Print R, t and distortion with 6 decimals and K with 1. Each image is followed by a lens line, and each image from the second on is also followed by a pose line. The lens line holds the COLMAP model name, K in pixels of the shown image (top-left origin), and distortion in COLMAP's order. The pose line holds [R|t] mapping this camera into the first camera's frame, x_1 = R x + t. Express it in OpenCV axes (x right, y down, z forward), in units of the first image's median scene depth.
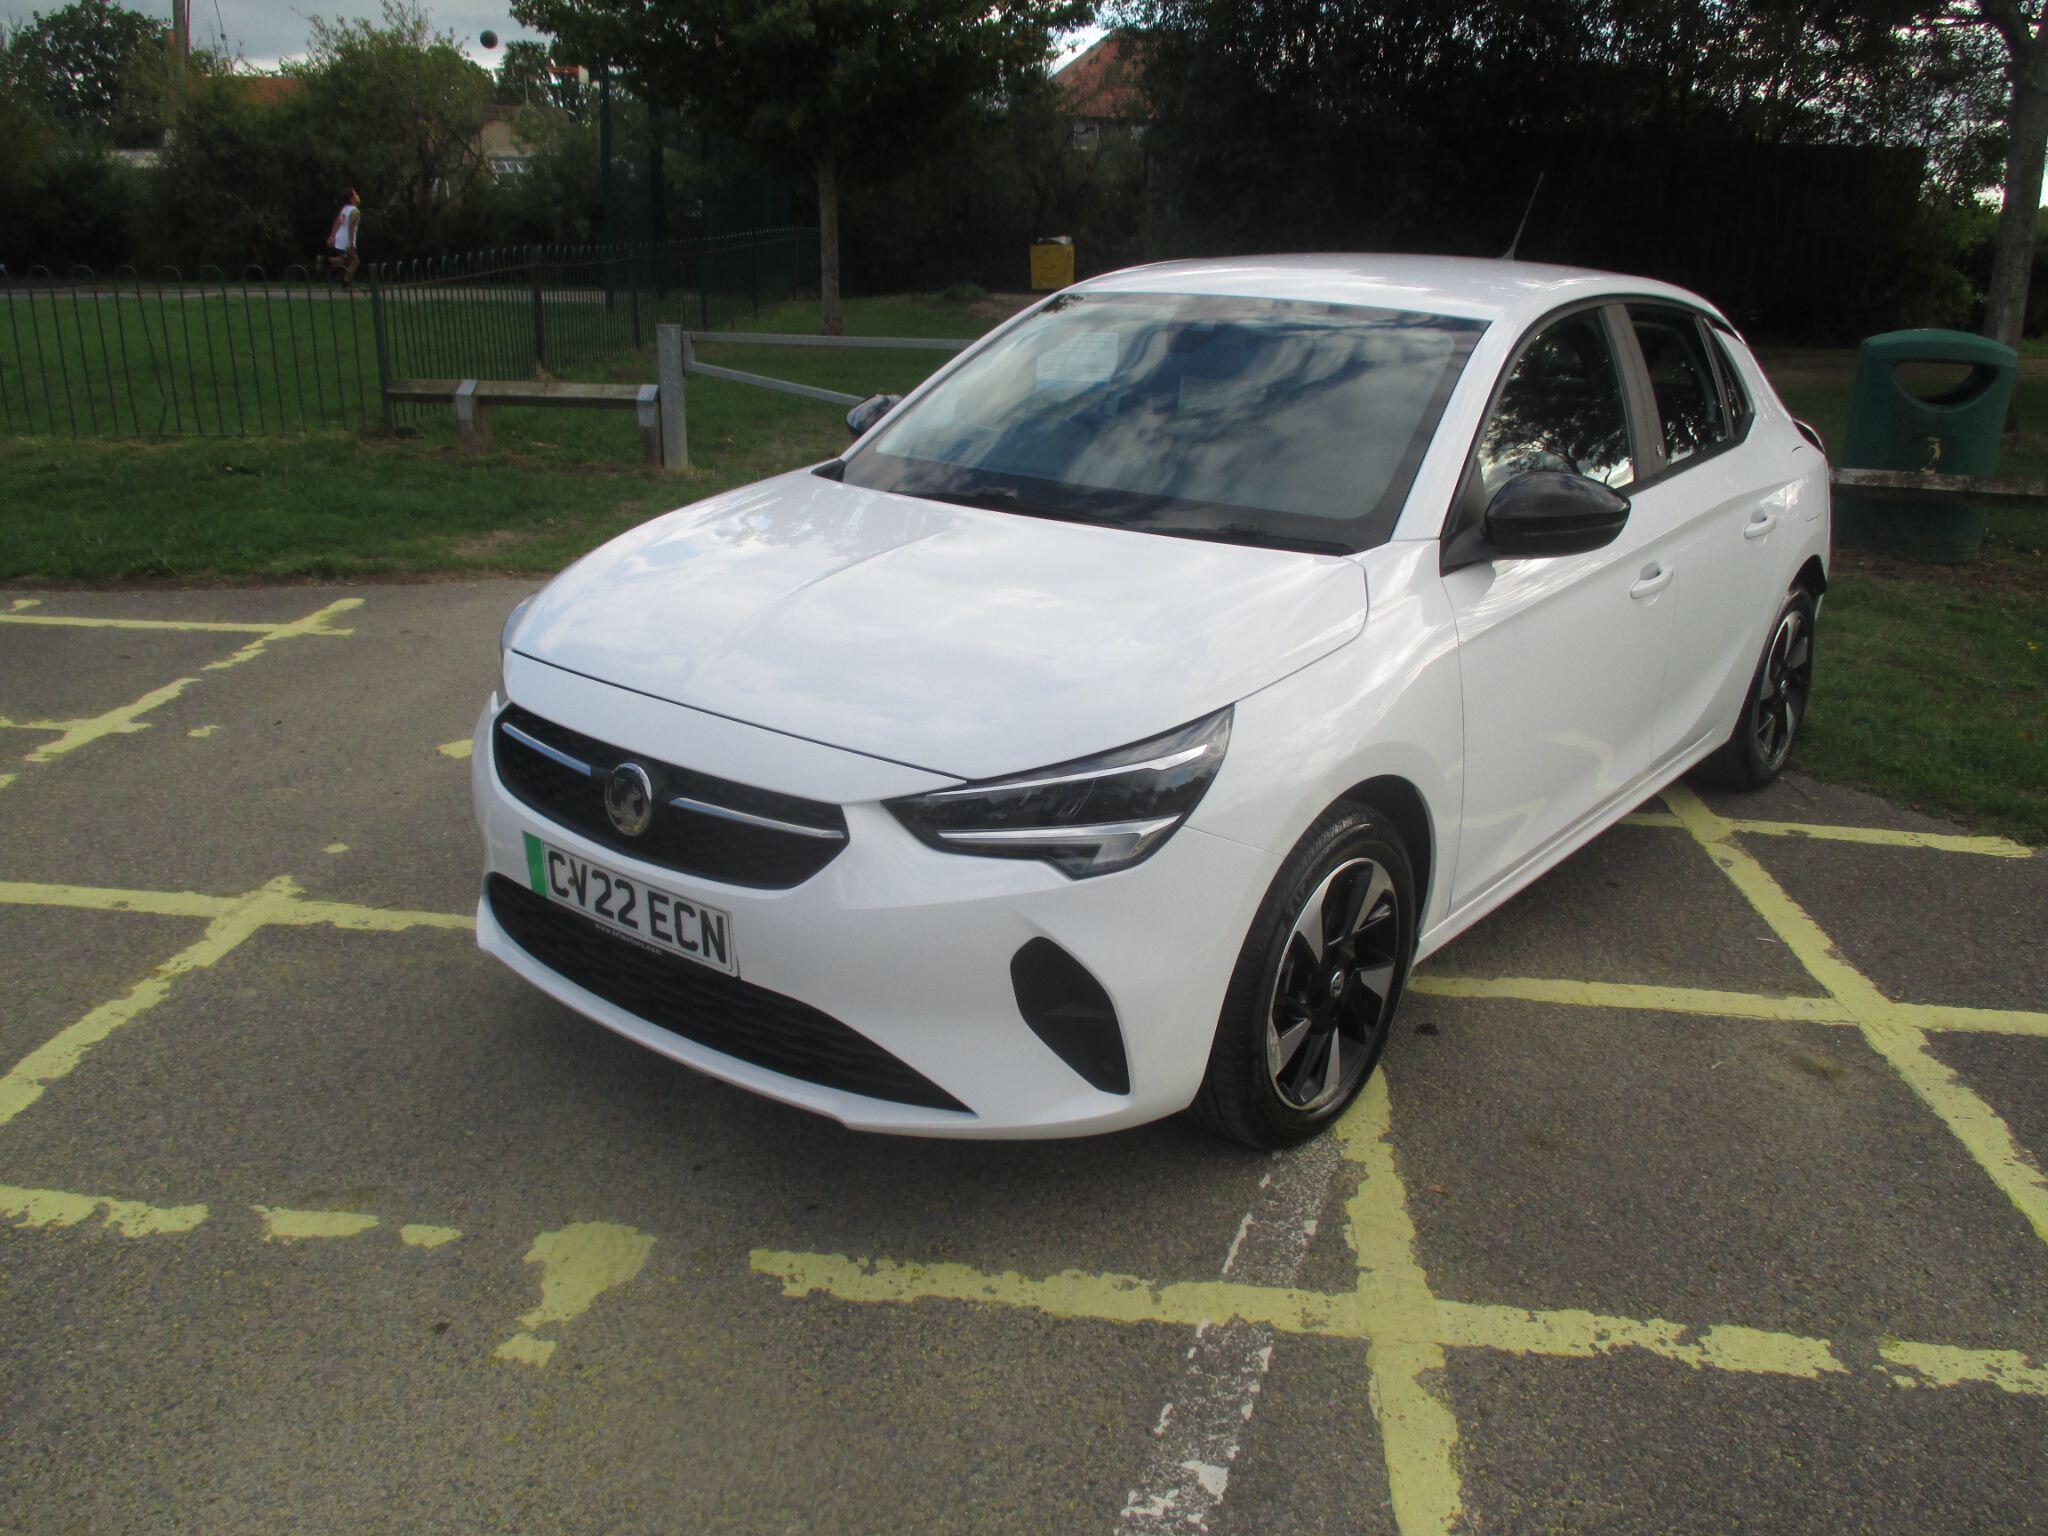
lens RADIAL K [[1648.7, 0, 1023.6], [0, 1648.7, 923.7], [0, 0, 1]] dist [-0.025073, -0.002664]
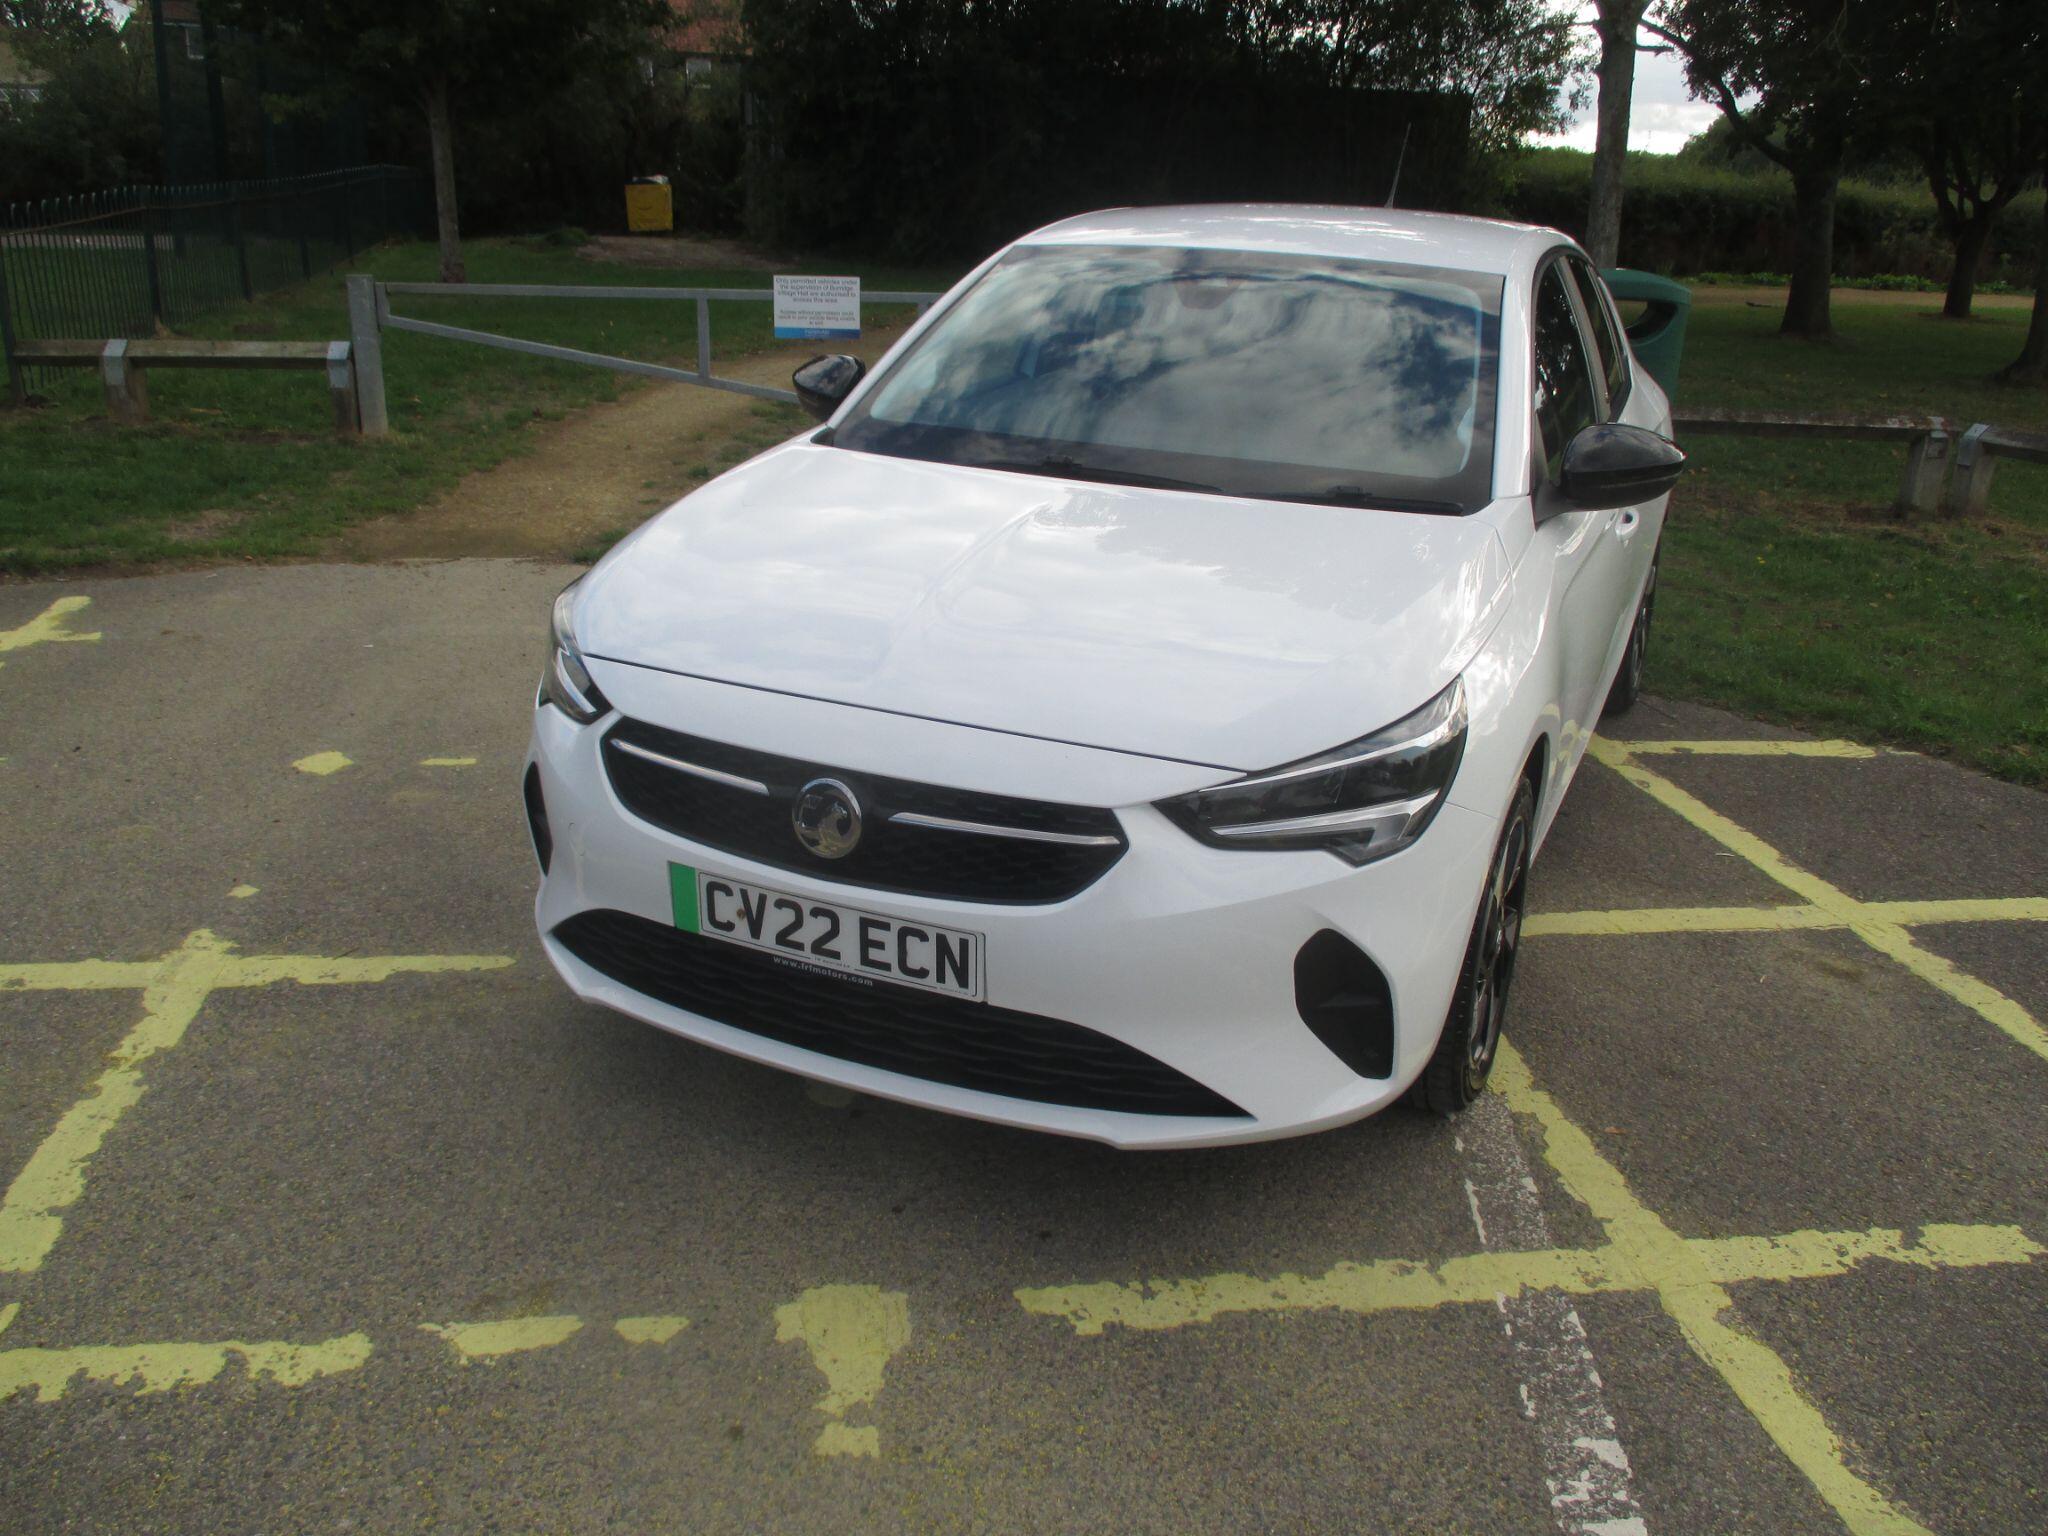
lens RADIAL K [[1648.7, 0, 1019.9], [0, 1648.7, 905.8], [0, 0, 1]] dist [-0.025073, -0.002664]
pose [[0.967752, -0.094074, 0.233679, -0.355687], [0.088695, 0.995497, 0.033447, -0.048694], [-0.235774, -0.011642, 0.971738, 0.096925]]
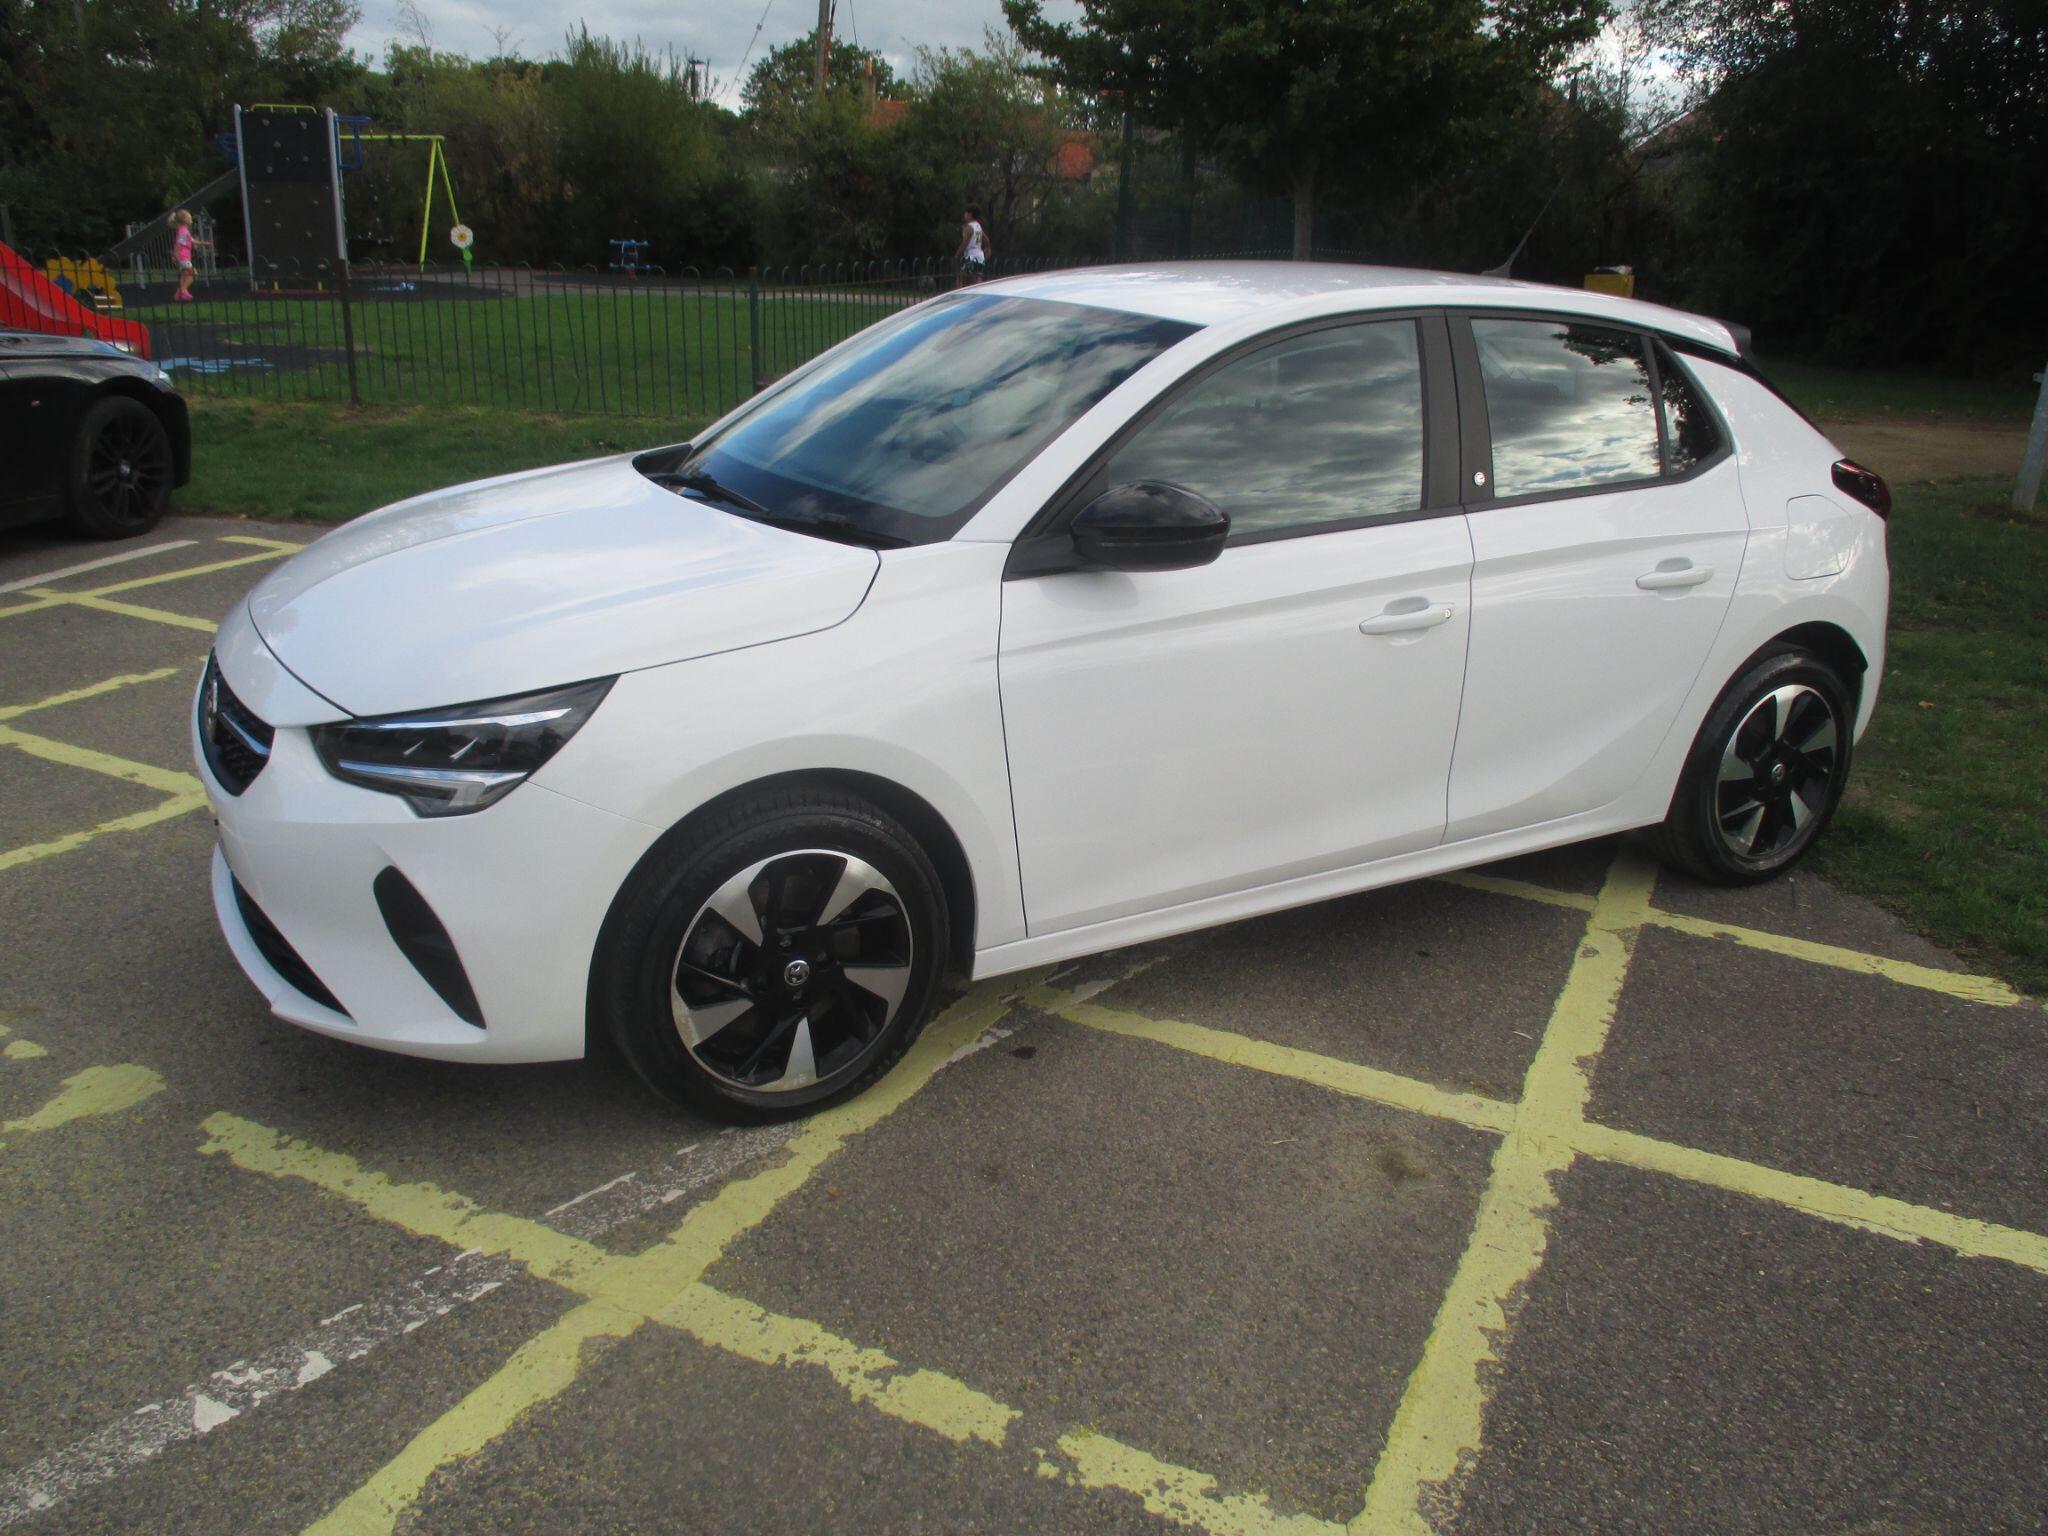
lens RADIAL K [[1648.7, 0, 1031.7], [0, 1648.7, 929.5], [0, 0, 1]] dist [-0.025073, -0.002664]
pose [[0.933743, 0.148724, -0.325586, 0.703856], [-0.151936, 0.988266, 0.015693, -0.028897], [0.324099, 0.034815, 0.945382, 0.104927]]
